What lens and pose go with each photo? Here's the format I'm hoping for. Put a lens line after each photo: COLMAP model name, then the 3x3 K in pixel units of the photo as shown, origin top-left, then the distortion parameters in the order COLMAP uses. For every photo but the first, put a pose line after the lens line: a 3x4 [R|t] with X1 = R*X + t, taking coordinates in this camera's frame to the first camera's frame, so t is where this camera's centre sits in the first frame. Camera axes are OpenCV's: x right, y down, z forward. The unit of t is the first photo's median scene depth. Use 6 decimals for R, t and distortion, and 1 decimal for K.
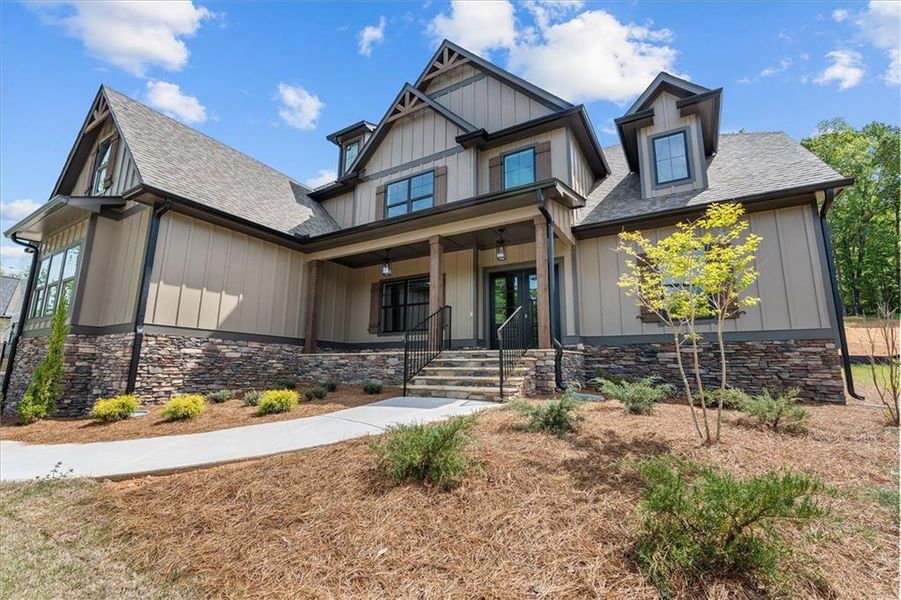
lens RADIAL K [[399.0, 0, 448.5], [0, 399.0, 297.1], [0, 0, 1]] dist [-0.002166, 0.000336]
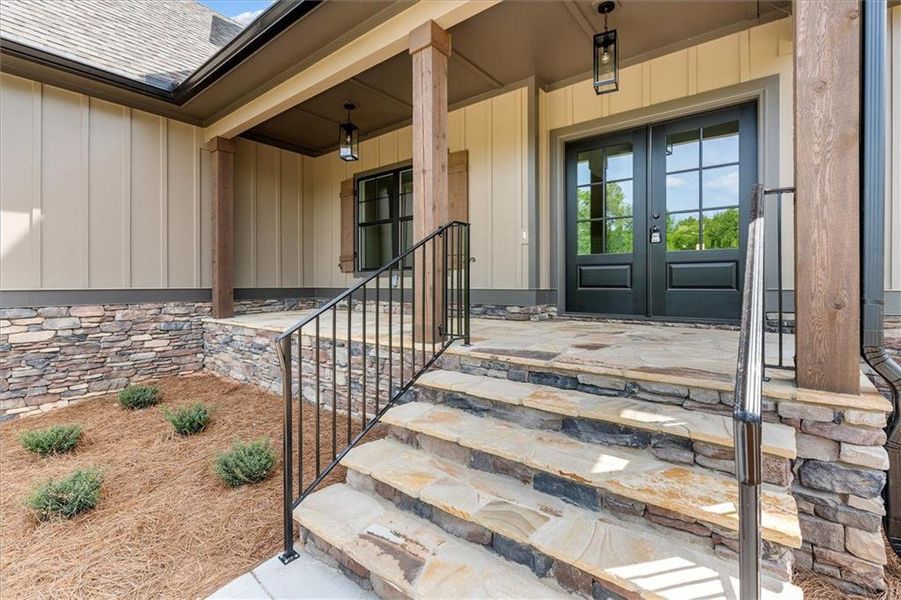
lens RADIAL K [[399.0, 0, 452.9], [0, 399.0, 277.6], [0, 0, 1]] dist [-0.002166, 0.000336]
pose [[0.994411, -0.018004, -0.104036, 0.023293], [0.036341, 0.983511, 0.177158, 0.004925], [0.099131, -0.179949, 0.978668, 0.529219]]
